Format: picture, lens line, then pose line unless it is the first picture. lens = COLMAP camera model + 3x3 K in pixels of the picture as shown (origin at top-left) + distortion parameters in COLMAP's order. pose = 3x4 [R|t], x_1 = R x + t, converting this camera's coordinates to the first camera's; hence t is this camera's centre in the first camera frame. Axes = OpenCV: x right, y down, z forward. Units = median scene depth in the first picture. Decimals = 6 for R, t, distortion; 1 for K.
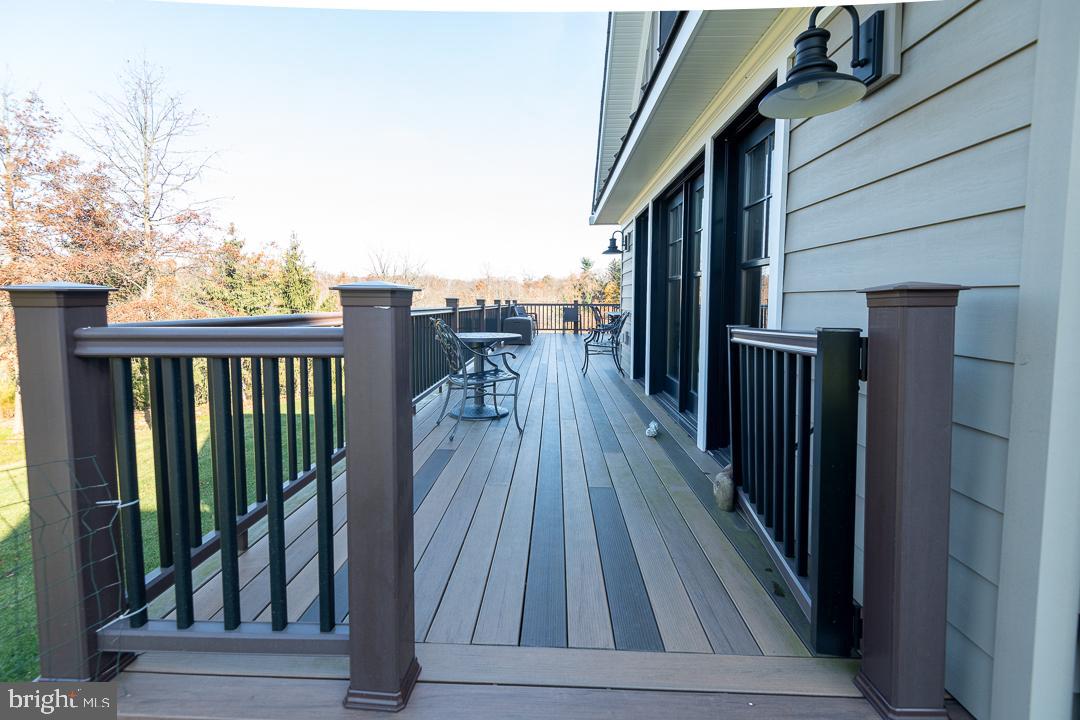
lens RADIAL K [[498.1, 0, 538.2], [0, 498.1, 360.3], [0, 0, 1]] dist [0.011864, -0.000467]
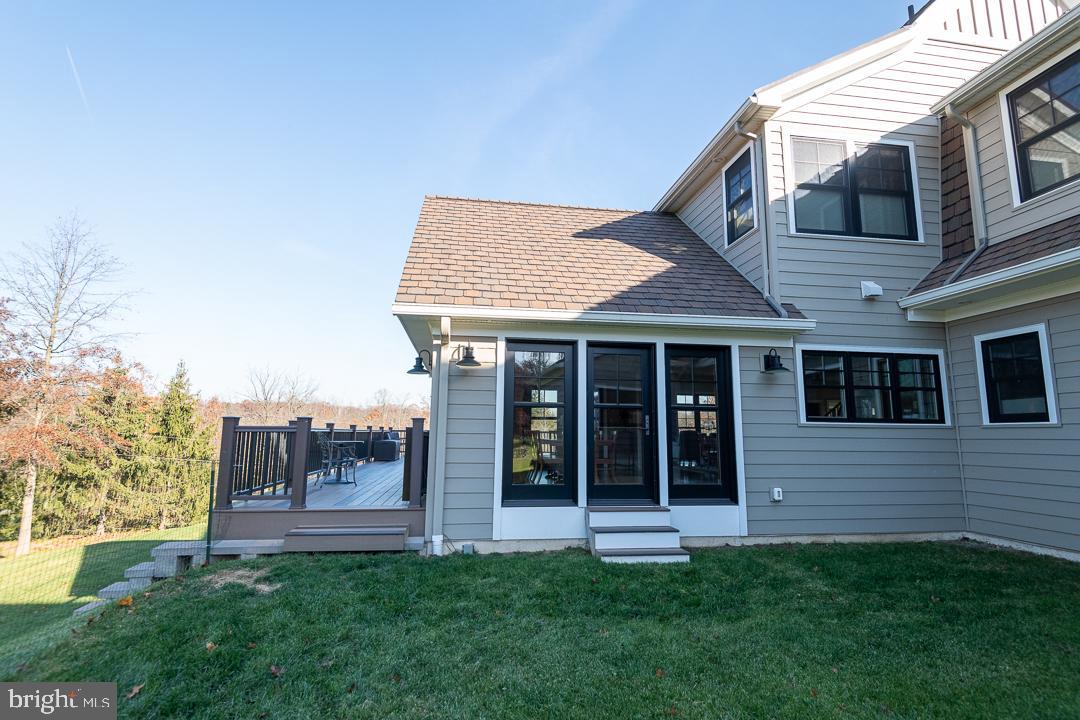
lens RADIAL K [[538.3, 0, 536.8], [0, 538.3, 342.2], [0, 0, 1]] dist [-0.010112, -0.000526]
pose [[0.985041, 0.029250, 0.169822, 0.056631], [0.019286, 0.960584, -0.277319, 0.037297], [-0.171240, 0.276446, 0.945650, -0.260559]]
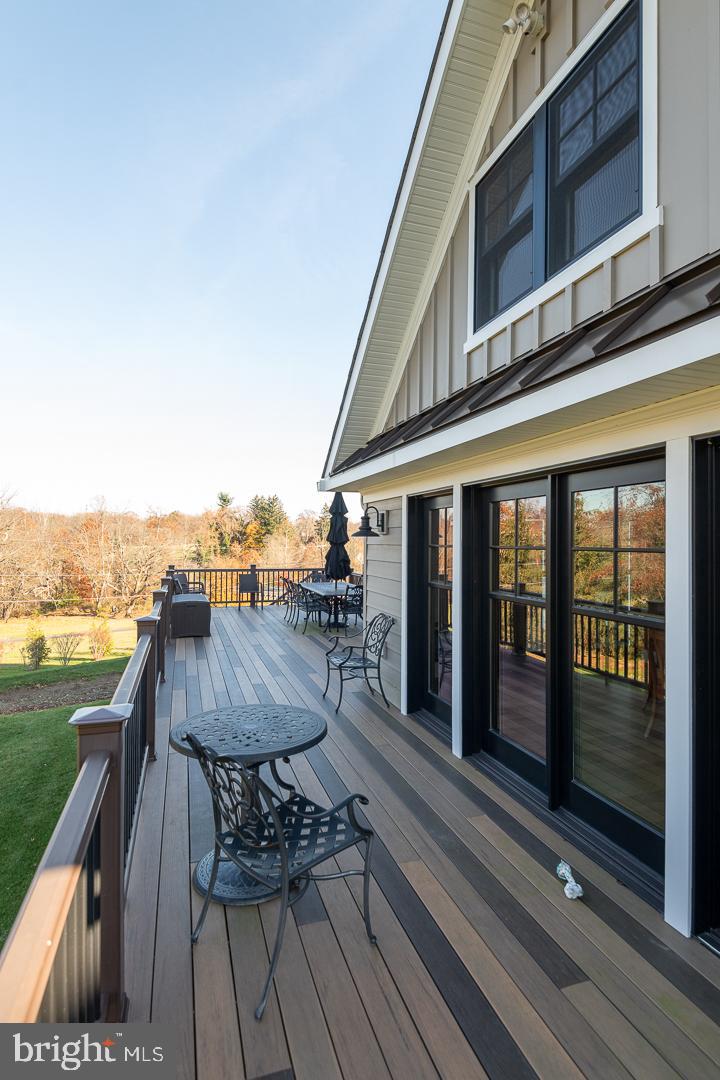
lens RADIAL K [[567.4, 0, 358.5], [0, 567.4, 541.1], [0, 0, 1]] dist [0.003264, -0.000993]
pose [[0.946138, 0.004125, 0.323736, -0.045424], [0.034614, 0.992899, -0.113812, -0.038359], [-0.321907, 0.118887, 0.939277, 0.073167]]
